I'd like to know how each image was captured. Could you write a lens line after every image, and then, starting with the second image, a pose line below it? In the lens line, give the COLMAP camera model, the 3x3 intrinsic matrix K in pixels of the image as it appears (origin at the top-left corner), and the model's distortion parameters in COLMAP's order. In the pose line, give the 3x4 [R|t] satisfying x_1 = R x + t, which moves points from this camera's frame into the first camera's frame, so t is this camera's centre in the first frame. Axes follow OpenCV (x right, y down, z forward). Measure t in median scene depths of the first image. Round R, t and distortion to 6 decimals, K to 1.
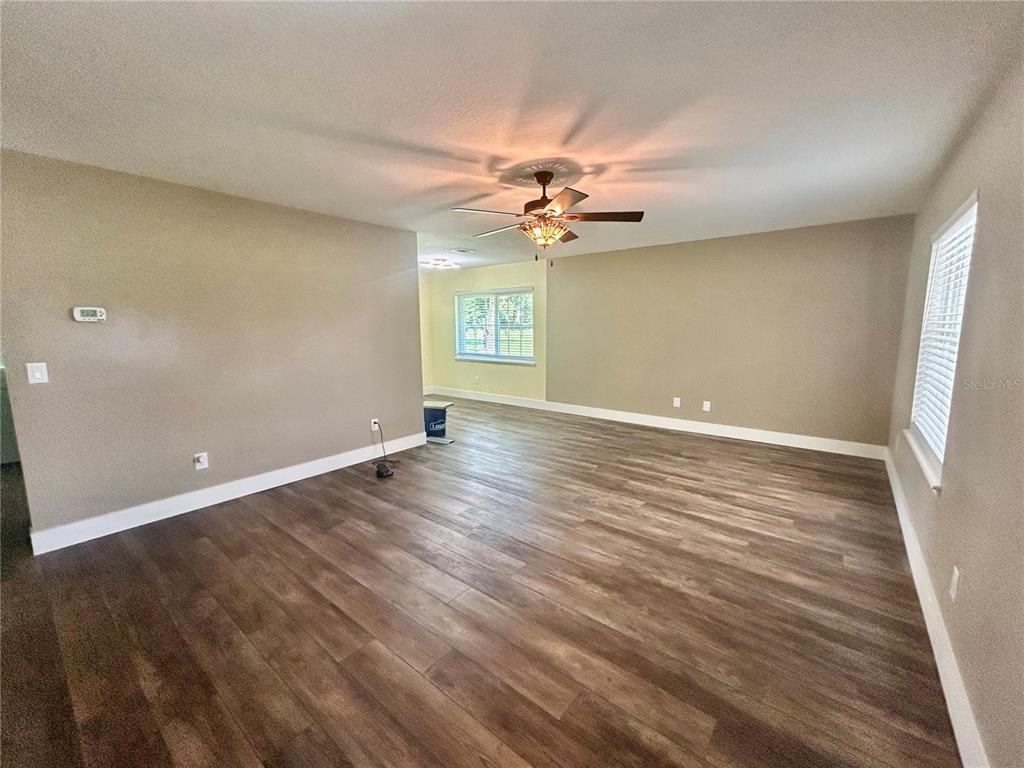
lens RADIAL K [[415.5, 0, 511.0], [0, 415.5, 382.4], [0, 0, 1]] dist [-0.002214, 0.000023]
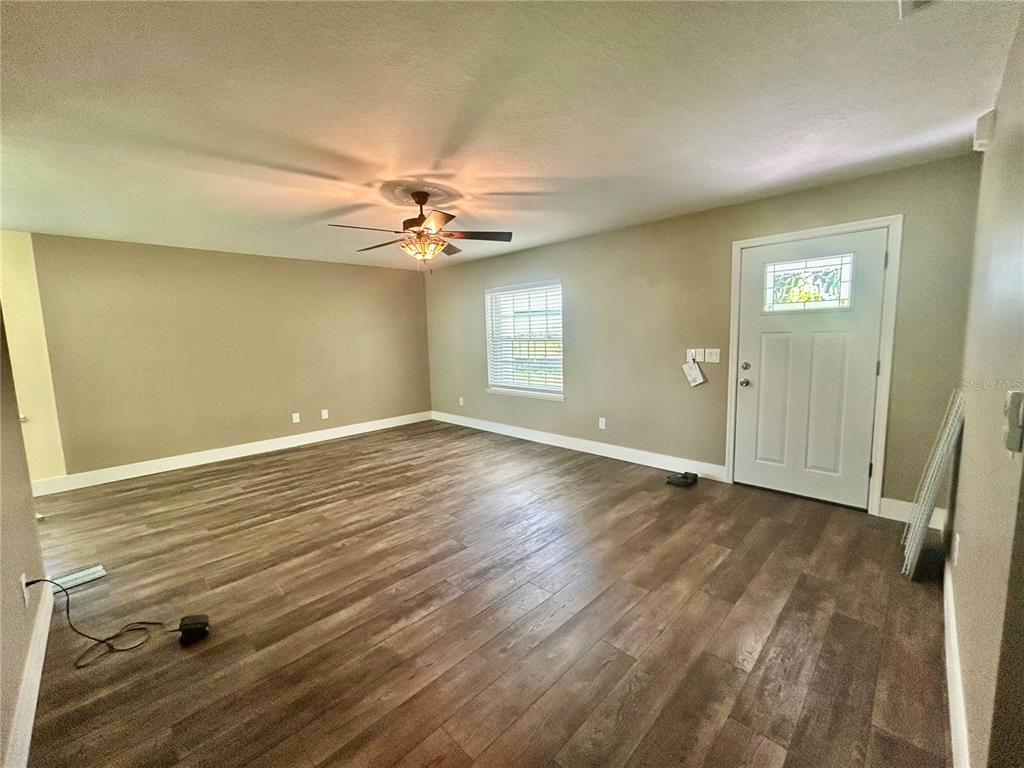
lens RADIAL K [[415.5, 0, 511.3], [0, 415.5, 383.1], [0, 0, 1]] dist [-0.002214, 0.000023]
pose [[0.104470, -0.114549, 0.987909, -0.760322], [0.164599, 0.981637, 0.096416, -0.065886], [-0.980813, 0.152536, 0.121406, 0.537512]]
